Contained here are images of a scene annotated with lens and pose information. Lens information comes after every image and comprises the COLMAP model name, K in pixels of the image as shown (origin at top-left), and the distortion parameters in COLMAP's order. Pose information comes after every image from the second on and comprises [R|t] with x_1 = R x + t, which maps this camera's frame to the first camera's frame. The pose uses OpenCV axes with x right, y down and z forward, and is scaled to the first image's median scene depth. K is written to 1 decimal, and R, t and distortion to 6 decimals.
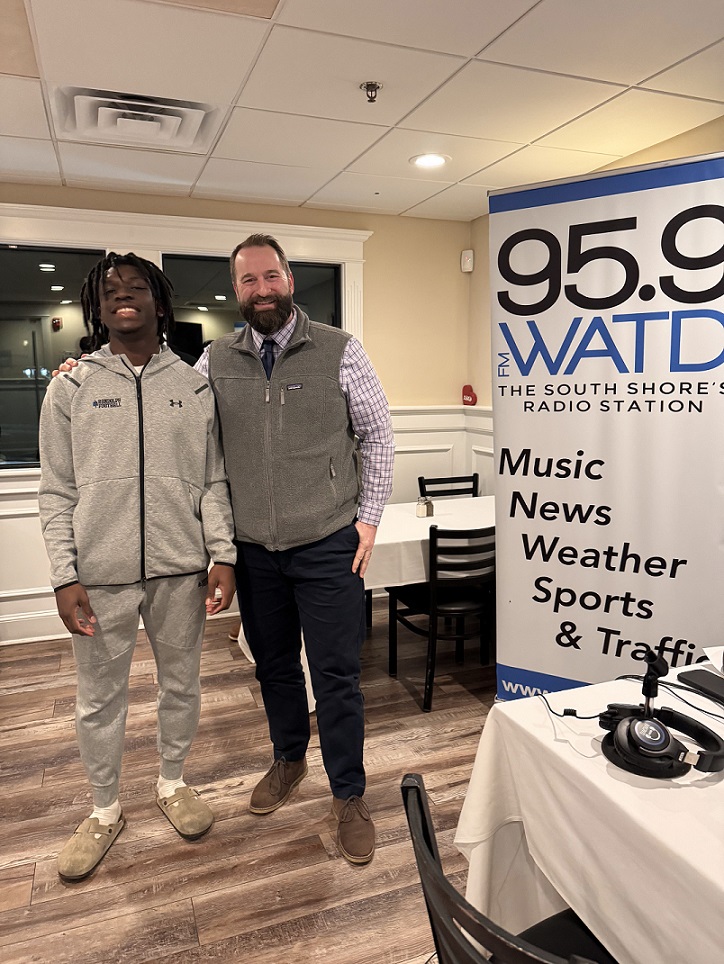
lens RADIAL K [[705.9, 0, 369.2], [0, 705.9, 482.5], [0, 0, 1]] dist [0.043107, -0.043430]
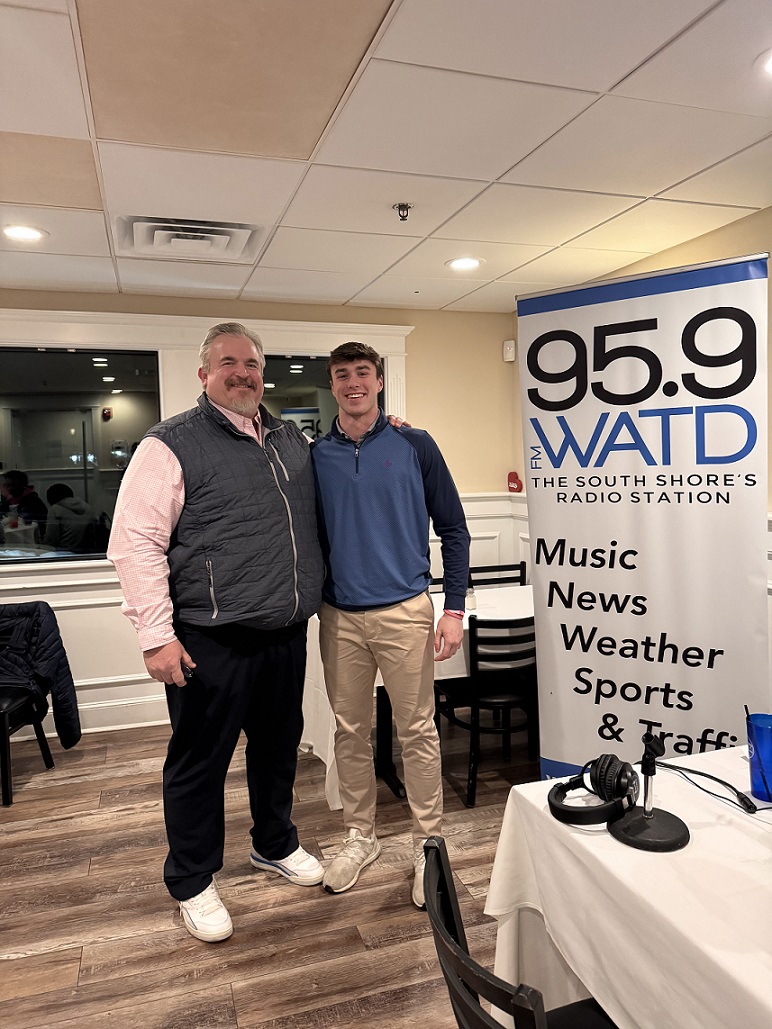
lens RADIAL K [[753.5, 0, 382.3], [0, 753.5, 508.9], [0, 0, 1]] dist [0.043107, -0.043430]
pose [[0.998227, -0.011154, -0.058474, 0.031241], [0.006423, 0.996735, -0.080483, -0.005862], [0.059181, 0.079965, 0.995039, -0.102699]]
